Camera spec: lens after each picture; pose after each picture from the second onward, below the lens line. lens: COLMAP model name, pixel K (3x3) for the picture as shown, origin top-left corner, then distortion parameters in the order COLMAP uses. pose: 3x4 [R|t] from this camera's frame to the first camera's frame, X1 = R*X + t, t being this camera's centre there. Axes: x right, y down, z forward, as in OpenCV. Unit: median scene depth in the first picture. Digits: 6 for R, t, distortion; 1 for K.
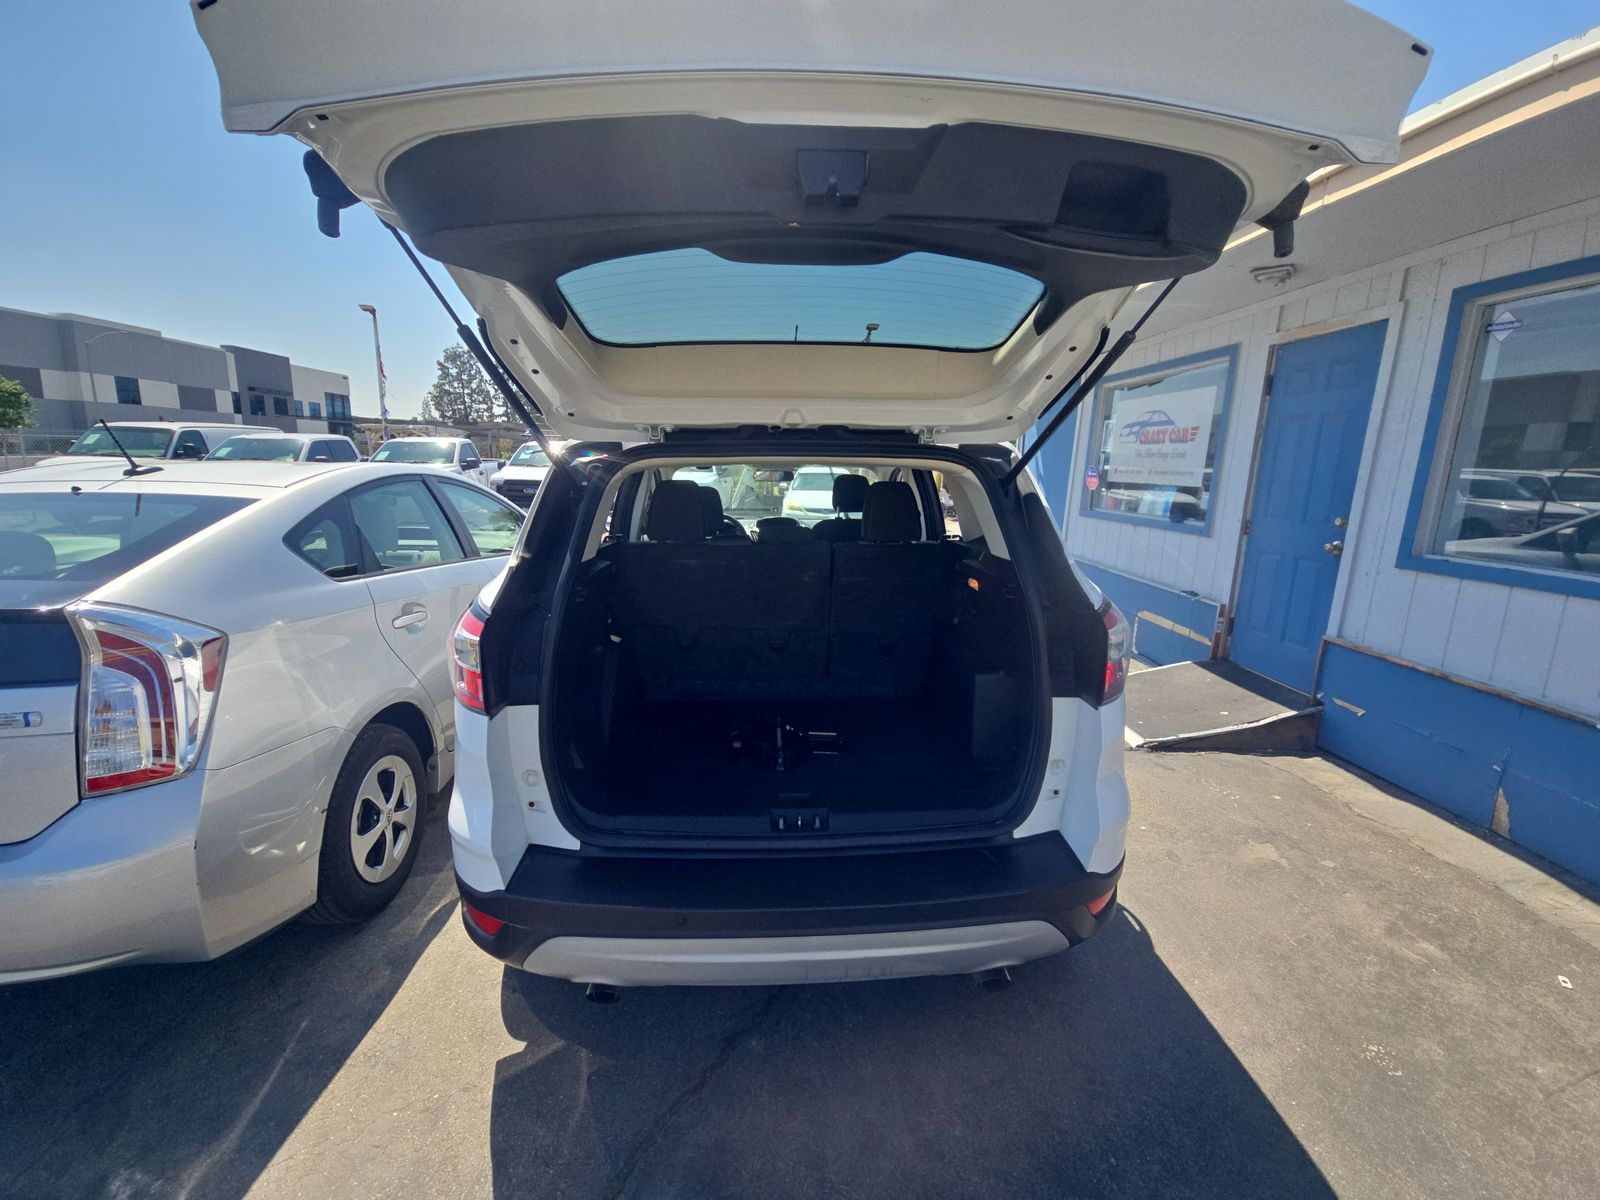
lens RADIAL K [[669.0, 0, 795.8], [0, 669.0, 595.9], [0, 0, 1]] dist [-0.000050, -0.000033]
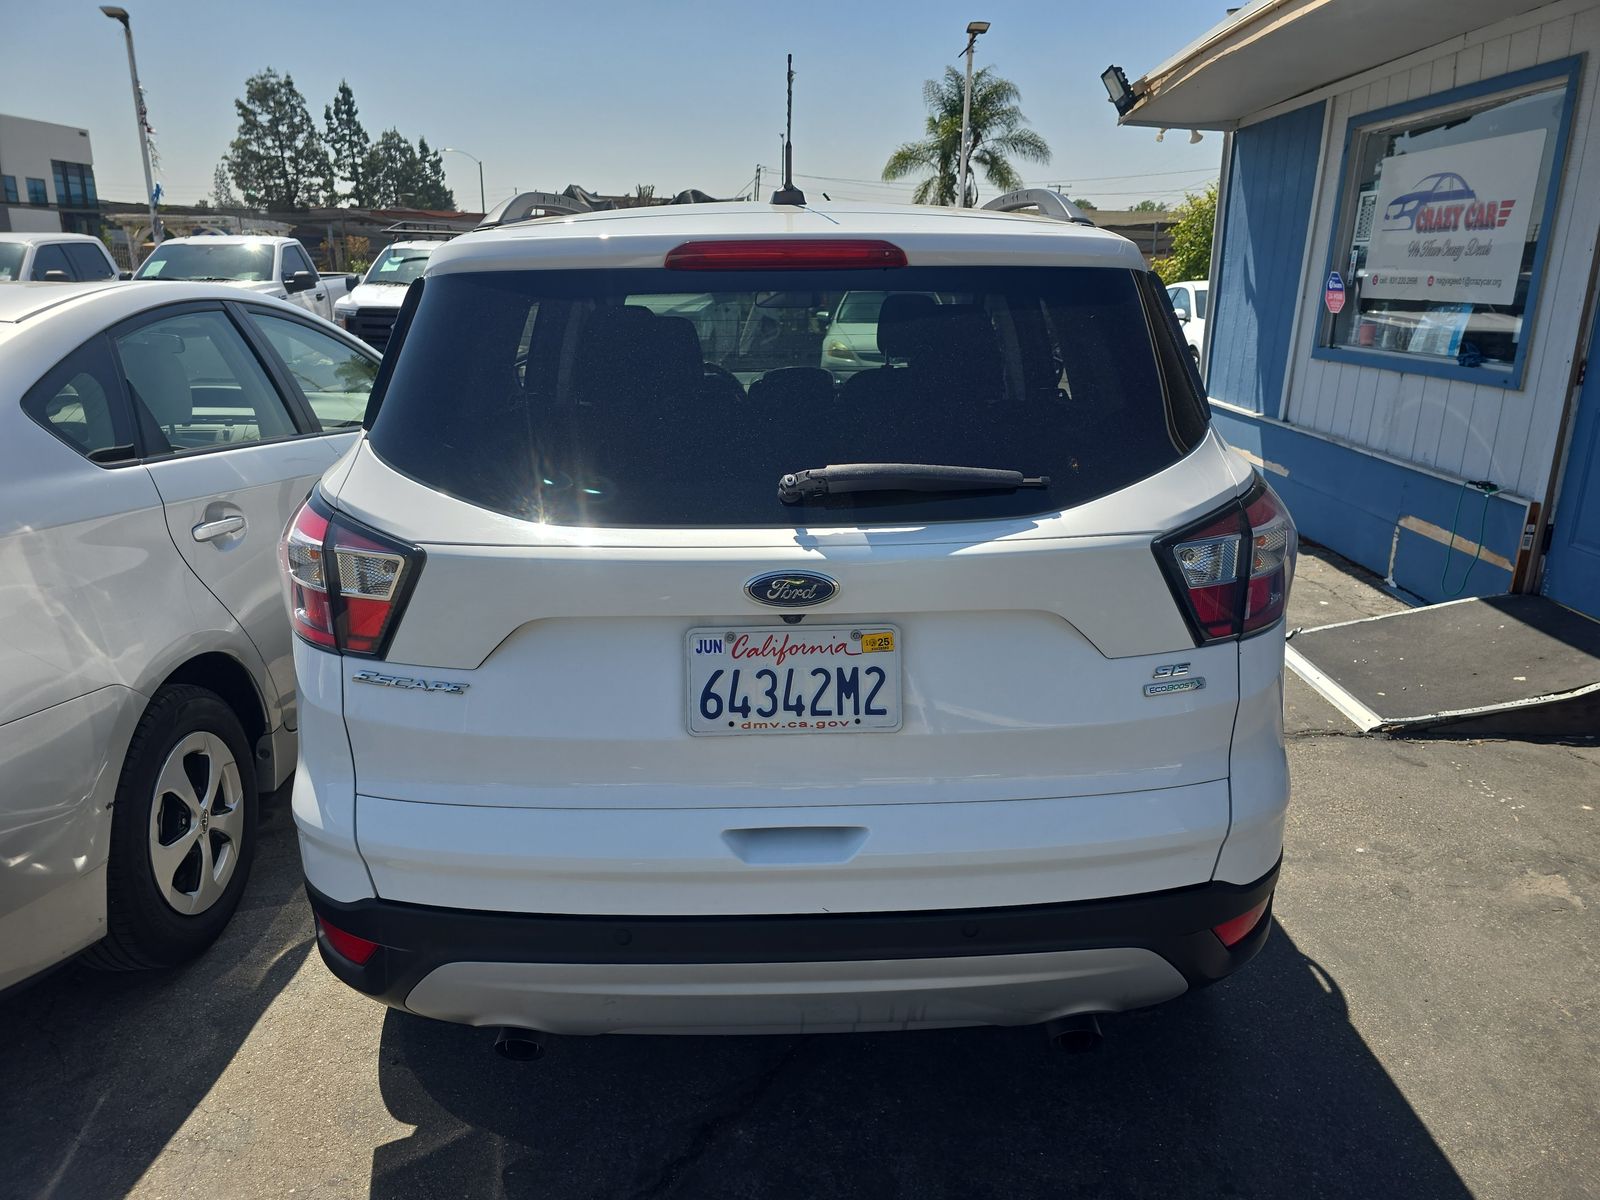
lens RADIAL K [[1117.9, 0, 814.2], [0, 1117.9, 606.2], [0, 0, 1]] dist [0.046018, -0.044271]
pose [[0.999372, -0.002643, -0.035347, 0.025367], [0.005851, 0.995836, 0.090970, 0.009297], [0.034960, -0.091119, 0.995226, -0.049581]]
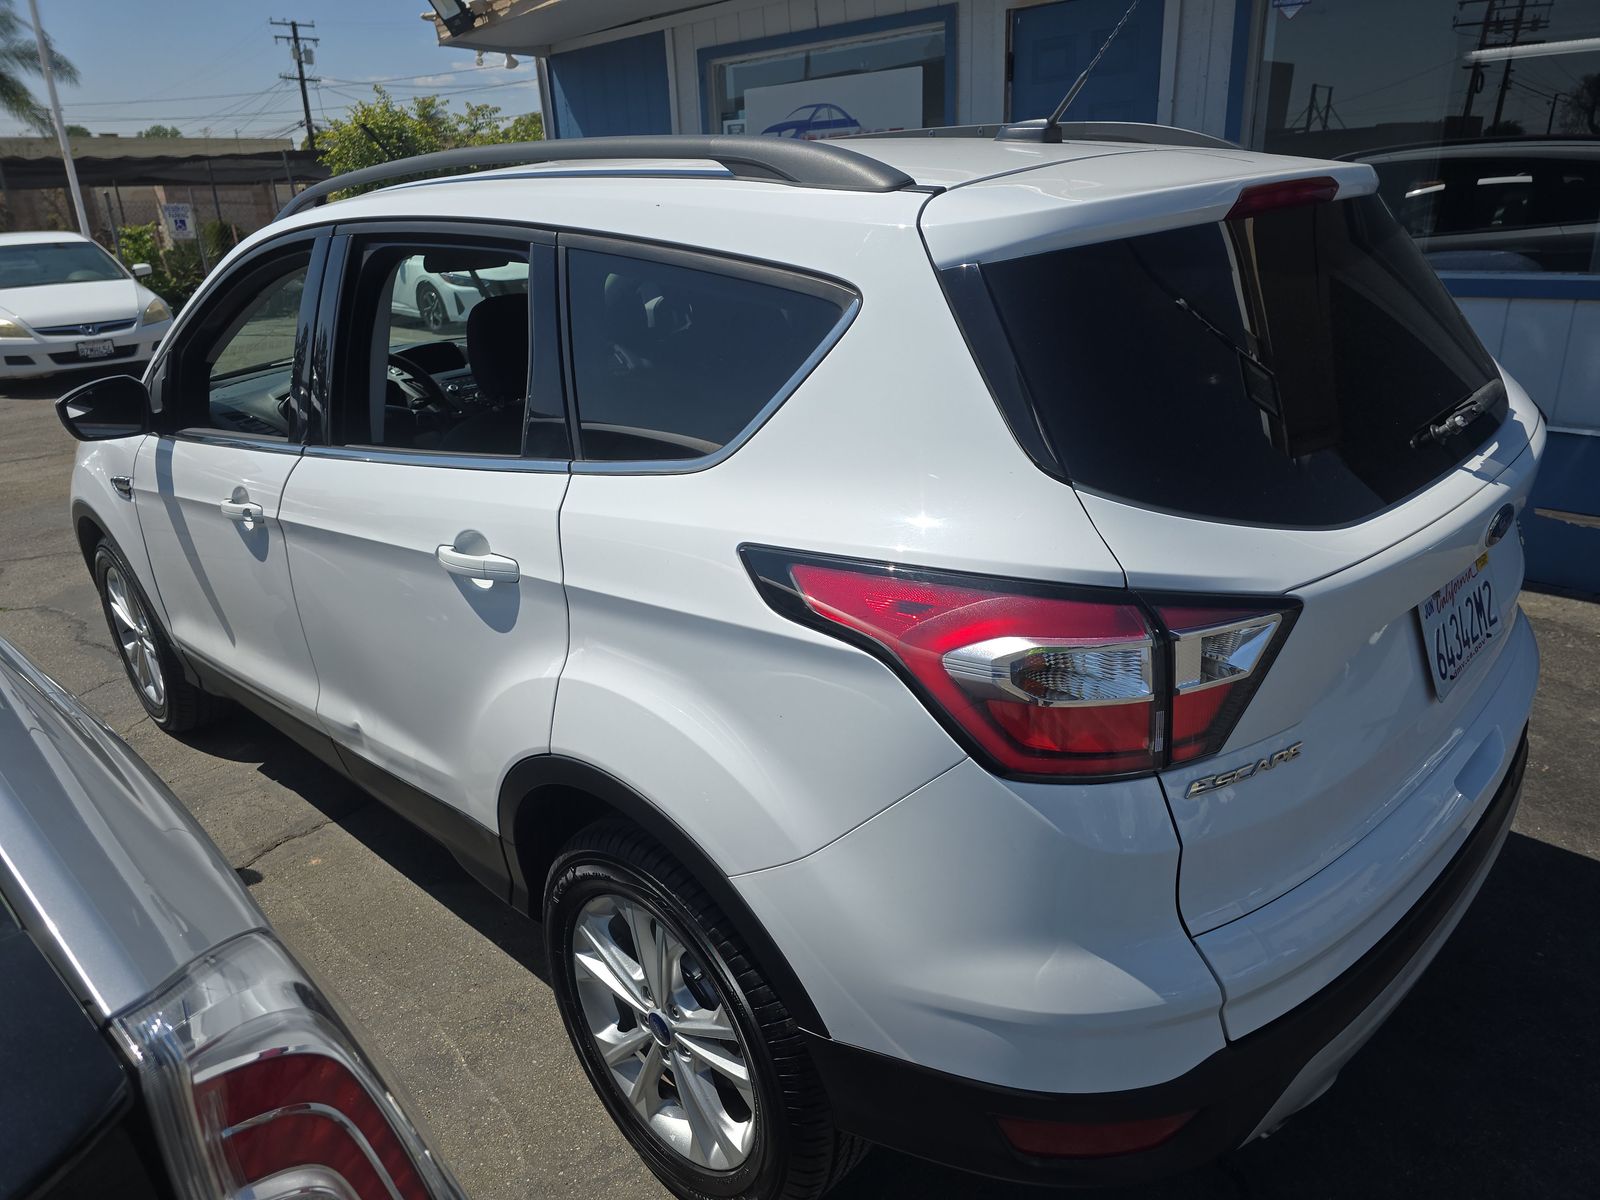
lens RADIAL K [[1094.5, 0, 800.0], [0, 1094.5, 600.0], [0, 0, 1]] dist [0.047209, -0.040089]
pose [[0.731957, -0.288799, 0.617118, -0.392129], [0.189413, 0.956273, 0.222855, -0.063485], [-0.654493, -0.046230, 0.754653, 0.189838]]
